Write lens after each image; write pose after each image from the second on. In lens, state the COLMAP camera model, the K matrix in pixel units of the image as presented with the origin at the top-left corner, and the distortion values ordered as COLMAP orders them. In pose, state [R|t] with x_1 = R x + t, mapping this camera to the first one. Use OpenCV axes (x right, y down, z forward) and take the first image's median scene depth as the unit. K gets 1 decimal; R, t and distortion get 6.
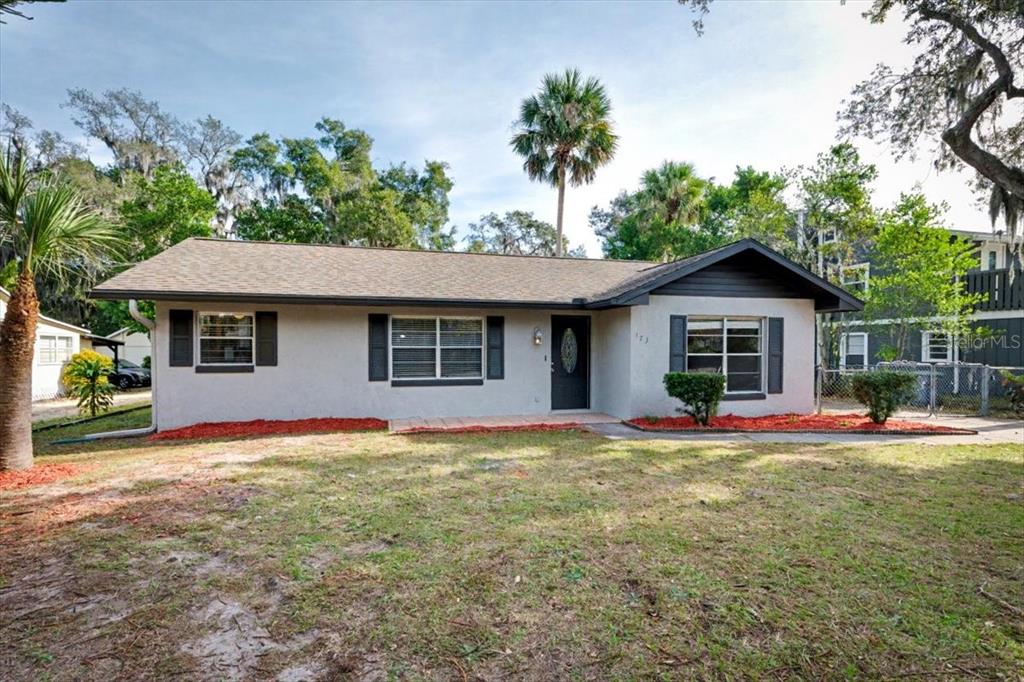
lens RADIAL K [[442.1, 0, 514.4], [0, 442.1, 351.6], [0, 0, 1]] dist [0.000089, -0.000024]
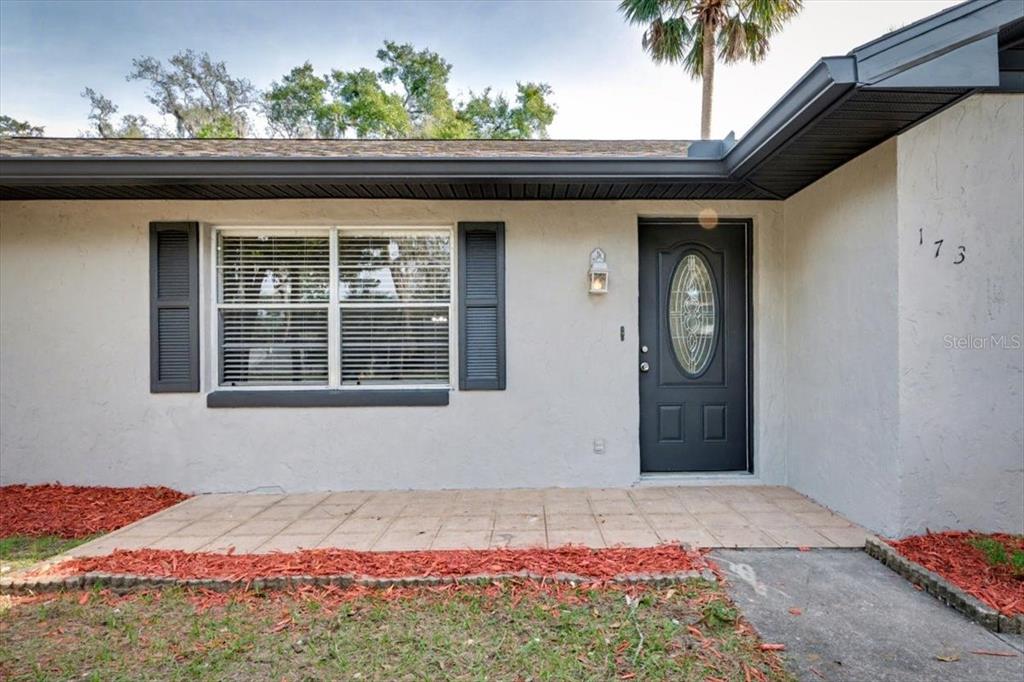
lens RADIAL K [[570.1, 0, 537.9], [0, 570.1, 347.0], [0, 0, 1]] dist [-0.002573, -0.000932]
pose [[0.977689, -0.009423, -0.209844, 0.022193], [0.006815, 0.999890, -0.013147, 0.006989], [0.209945, 0.011424, 0.977646, 0.115569]]
